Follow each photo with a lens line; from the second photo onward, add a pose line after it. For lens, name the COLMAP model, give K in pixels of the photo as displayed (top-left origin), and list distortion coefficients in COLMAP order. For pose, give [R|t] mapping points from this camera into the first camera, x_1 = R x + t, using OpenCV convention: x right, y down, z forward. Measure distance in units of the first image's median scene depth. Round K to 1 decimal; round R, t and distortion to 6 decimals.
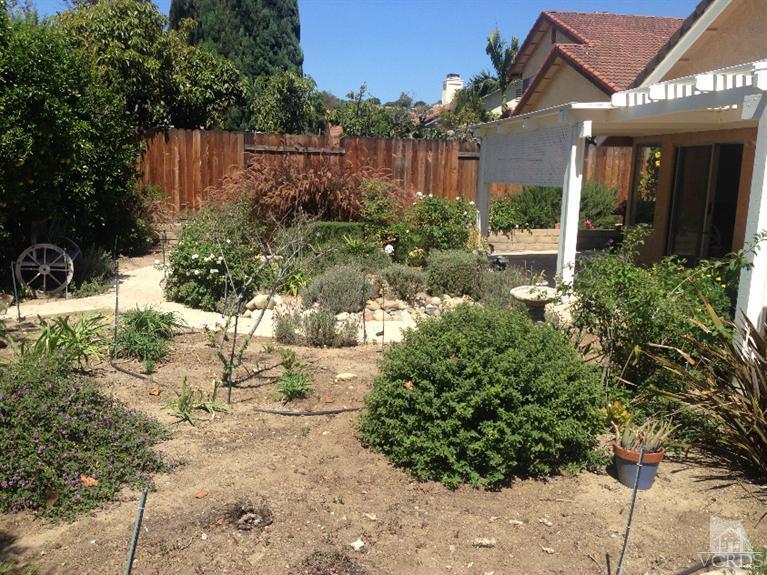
lens RADIAL K [[702.3, 0, 380.2], [0, 702.3, 290.7], [0, 0, 1]] dist [0.118347, -0.134476]
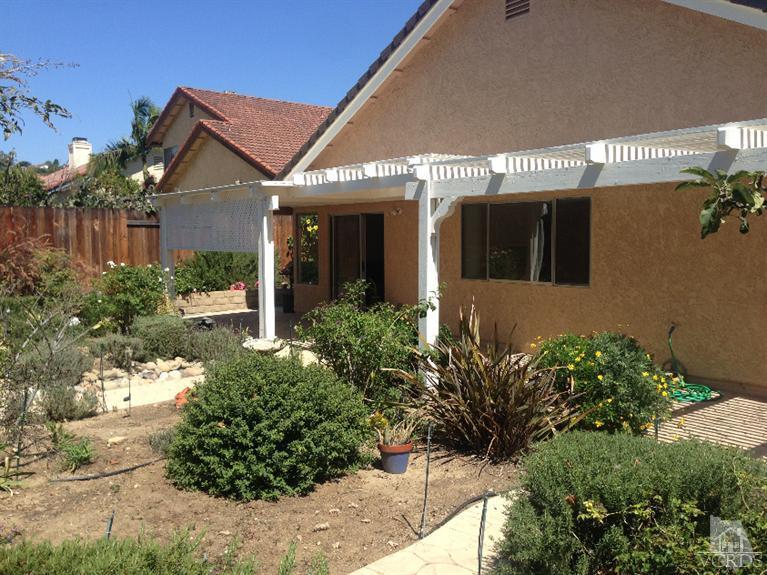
lens RADIAL K [[702.3, 0, 381.2], [0, 702.3, 284.8], [0, 0, 1]] dist [0.118347, -0.134476]
pose [[0.875869, -0.059718, 0.478839, -0.136066], [0.105837, 0.991925, -0.069885, 0.006468], [-0.470799, 0.111889, 0.875117, -0.090950]]
